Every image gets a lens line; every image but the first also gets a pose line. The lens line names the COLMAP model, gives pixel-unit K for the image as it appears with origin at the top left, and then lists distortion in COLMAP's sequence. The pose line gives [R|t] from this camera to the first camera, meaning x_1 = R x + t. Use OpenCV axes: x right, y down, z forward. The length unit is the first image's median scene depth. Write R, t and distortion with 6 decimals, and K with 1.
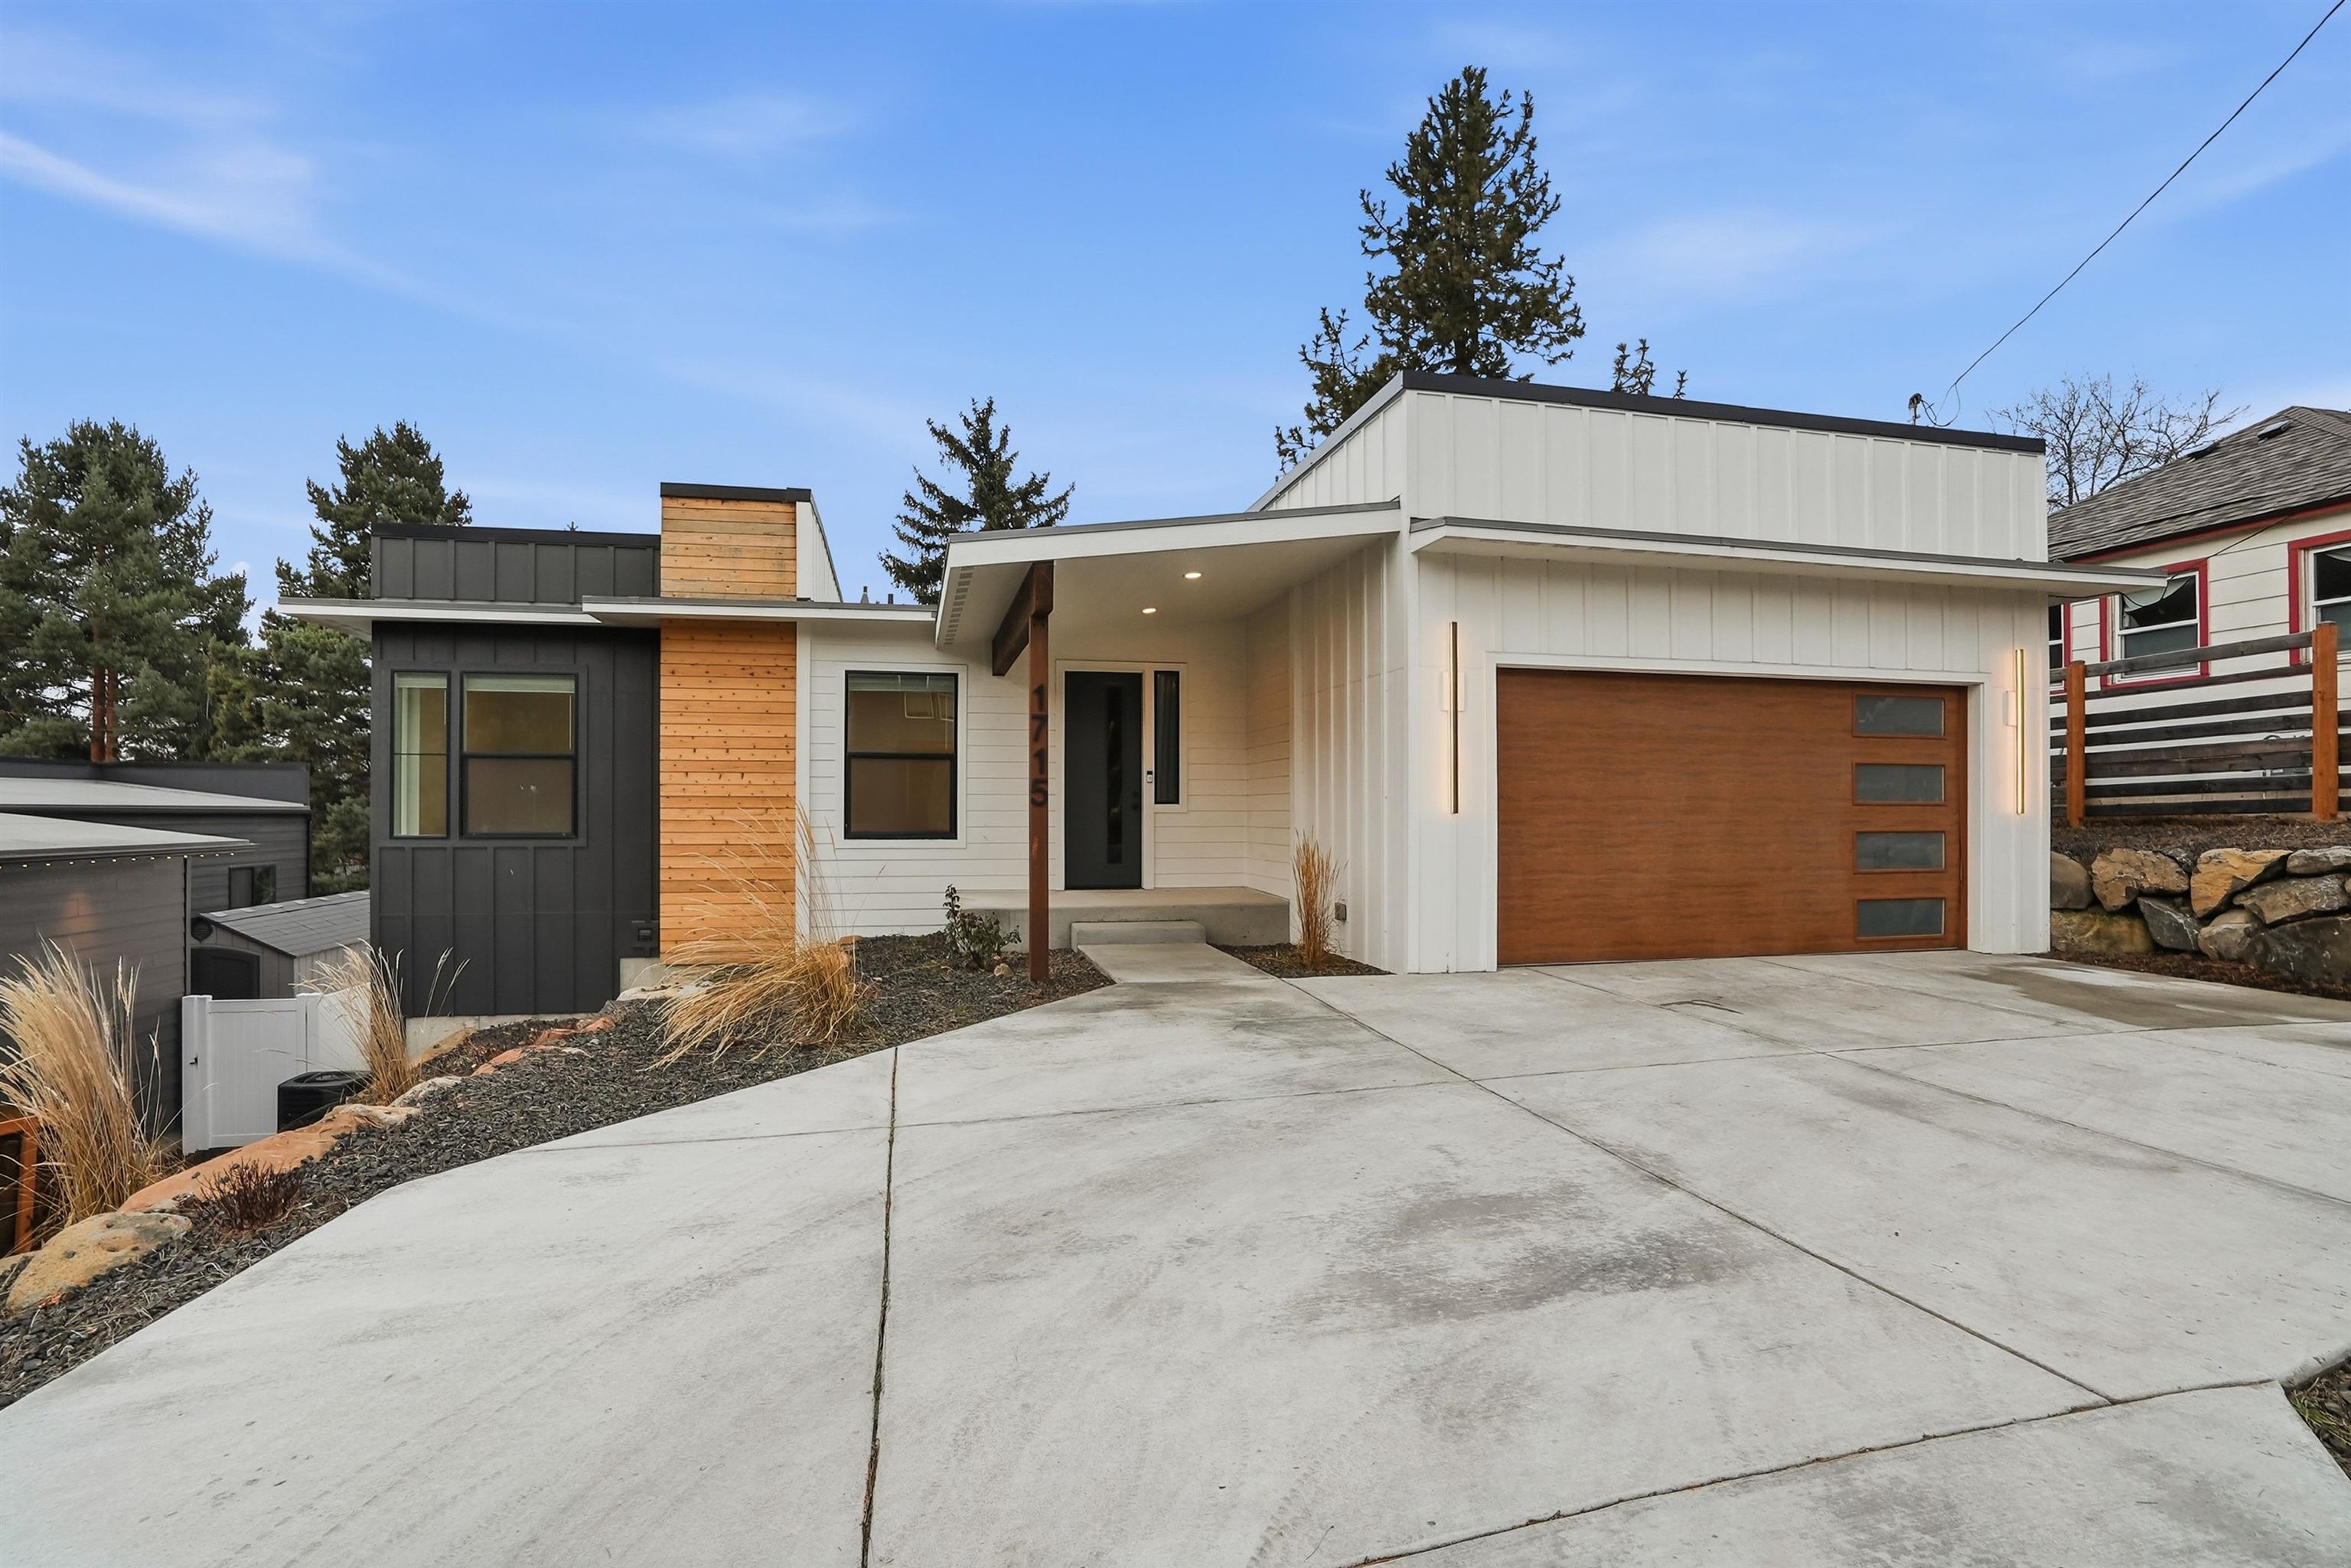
lens RADIAL K [[1129.2, 0, 1178.0], [0, 1129.2, 799.2], [0, 0, 1]] dist [-0.035302, 0.005290]
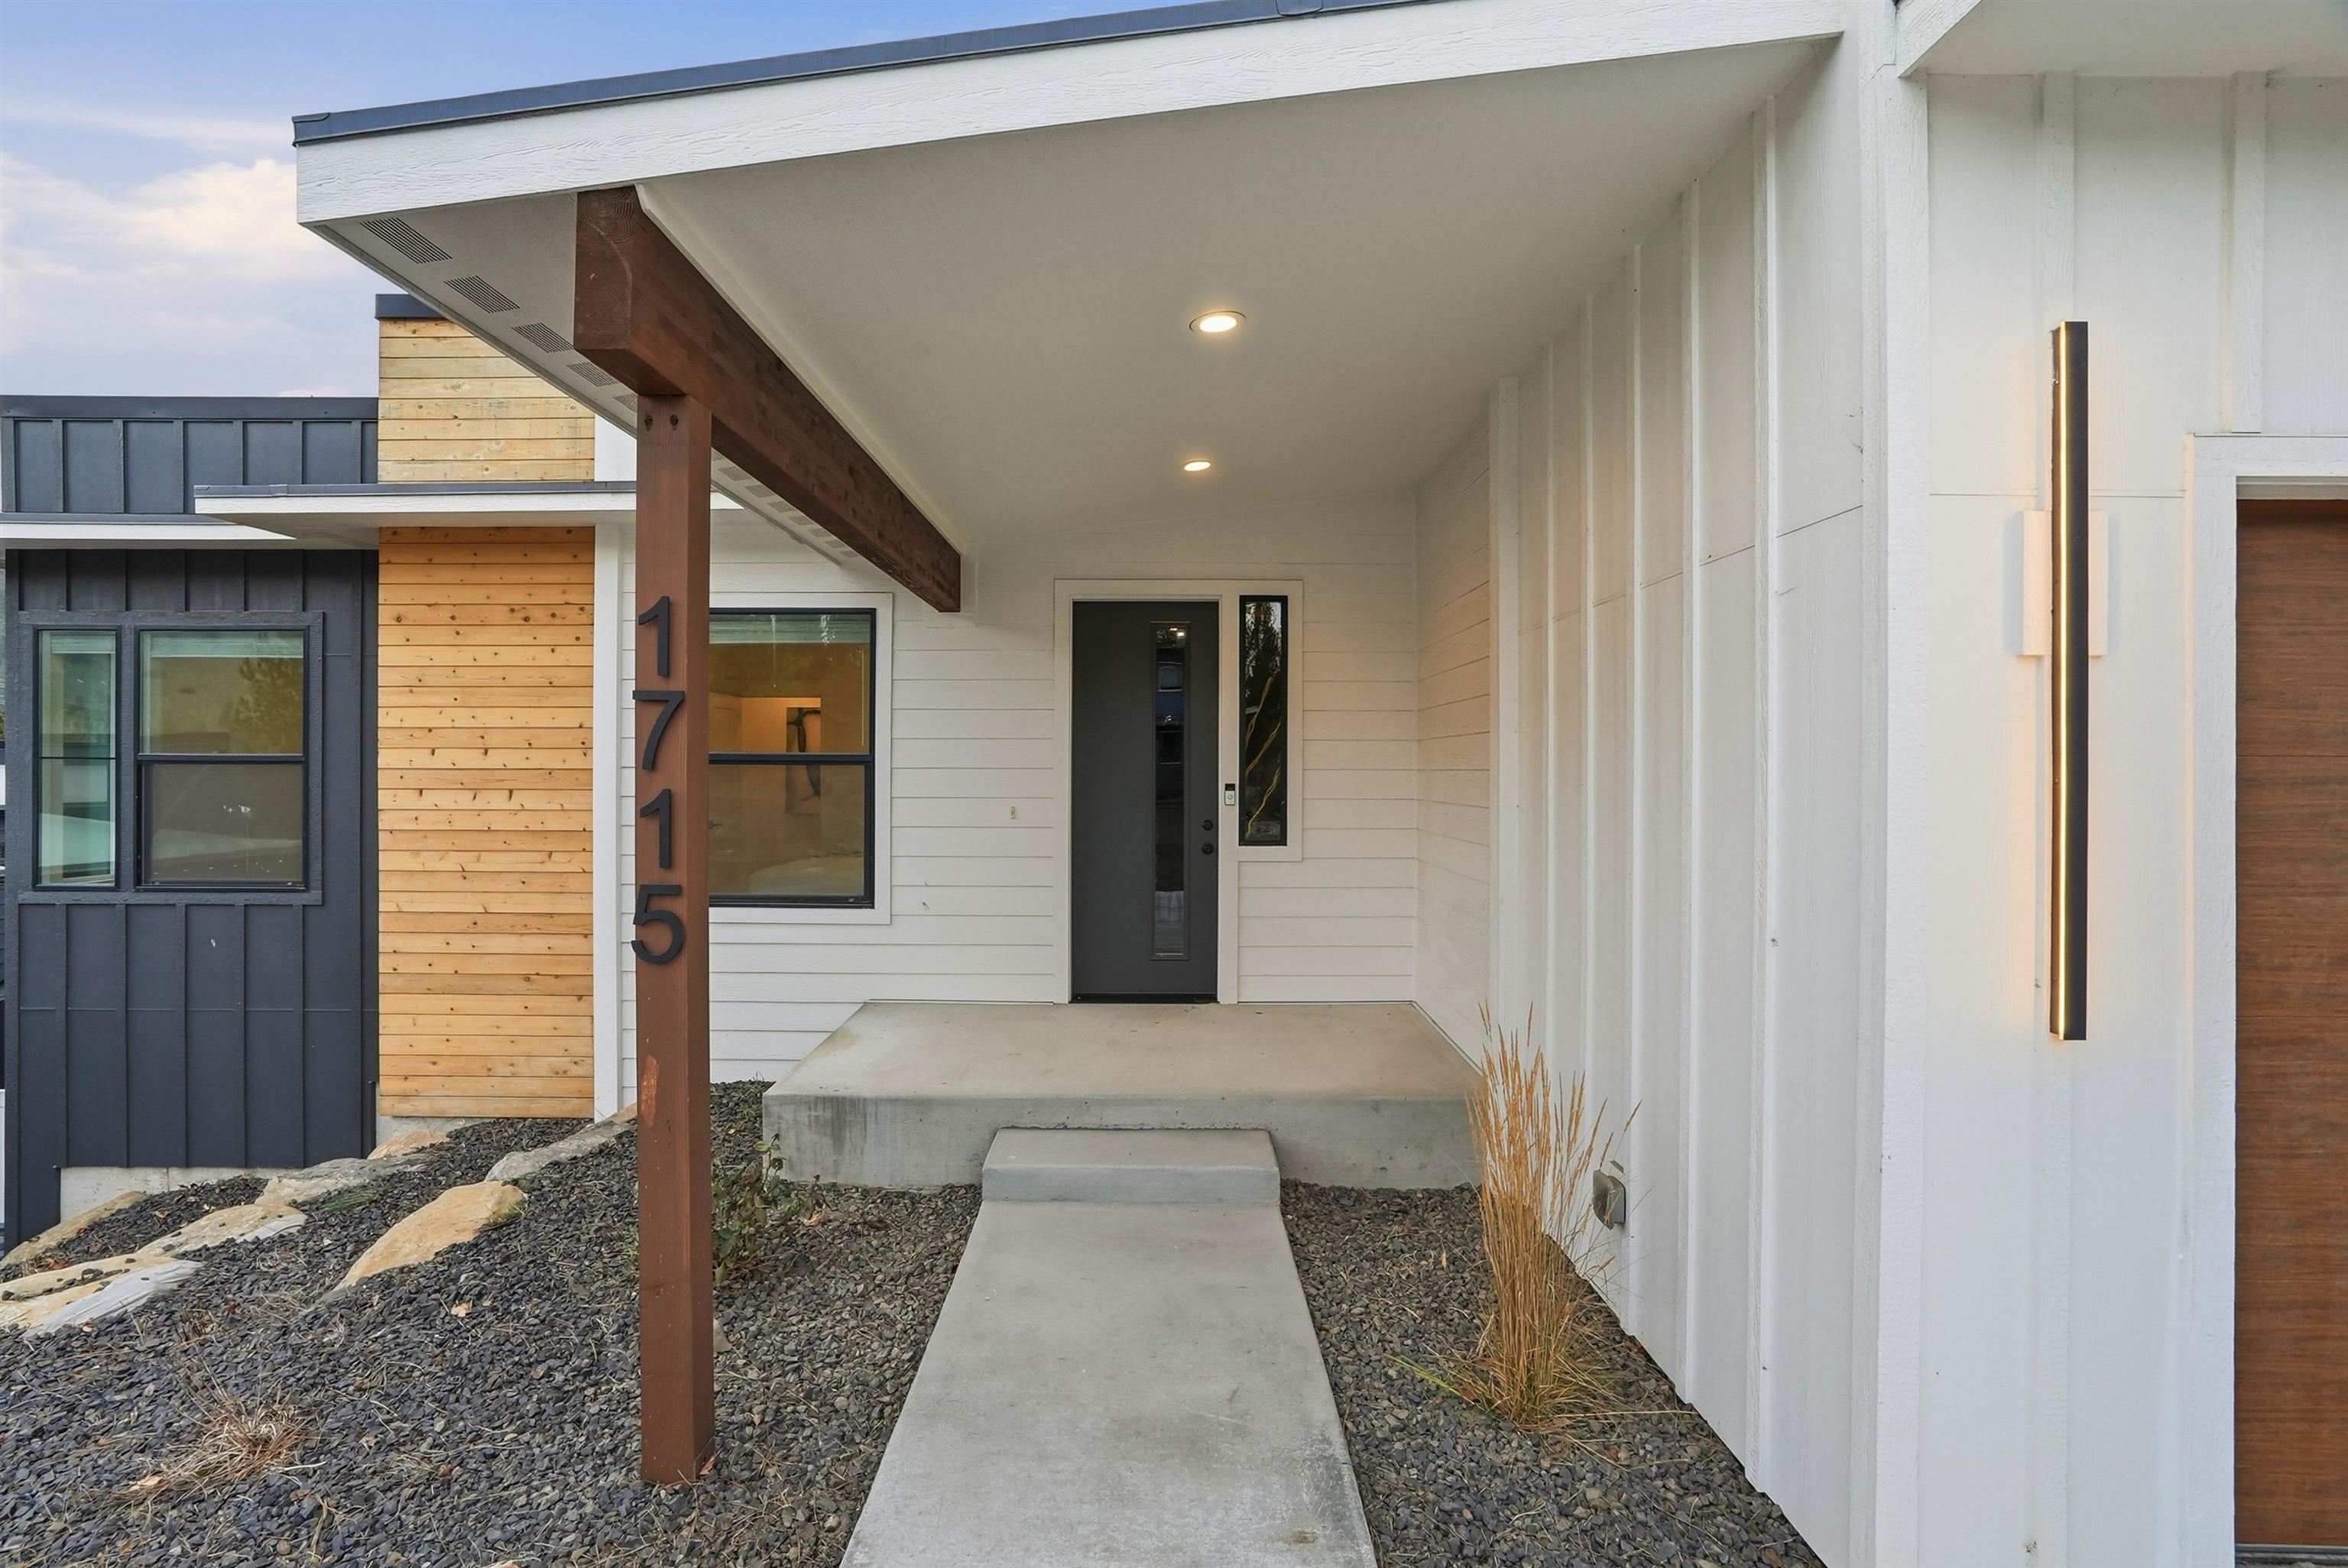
lens RADIAL K [[1127.6, 0, 1167.7], [0, 1127.6, 763.2], [0, 0, 1]] dist [-0.035302, 0.005290]
pose [[0.975068, 0.001680, -0.221900, 0.069859], [-0.000631, 0.999988, 0.004798, -0.040433], [0.221905, -0.004538, 0.975058, 0.518868]]
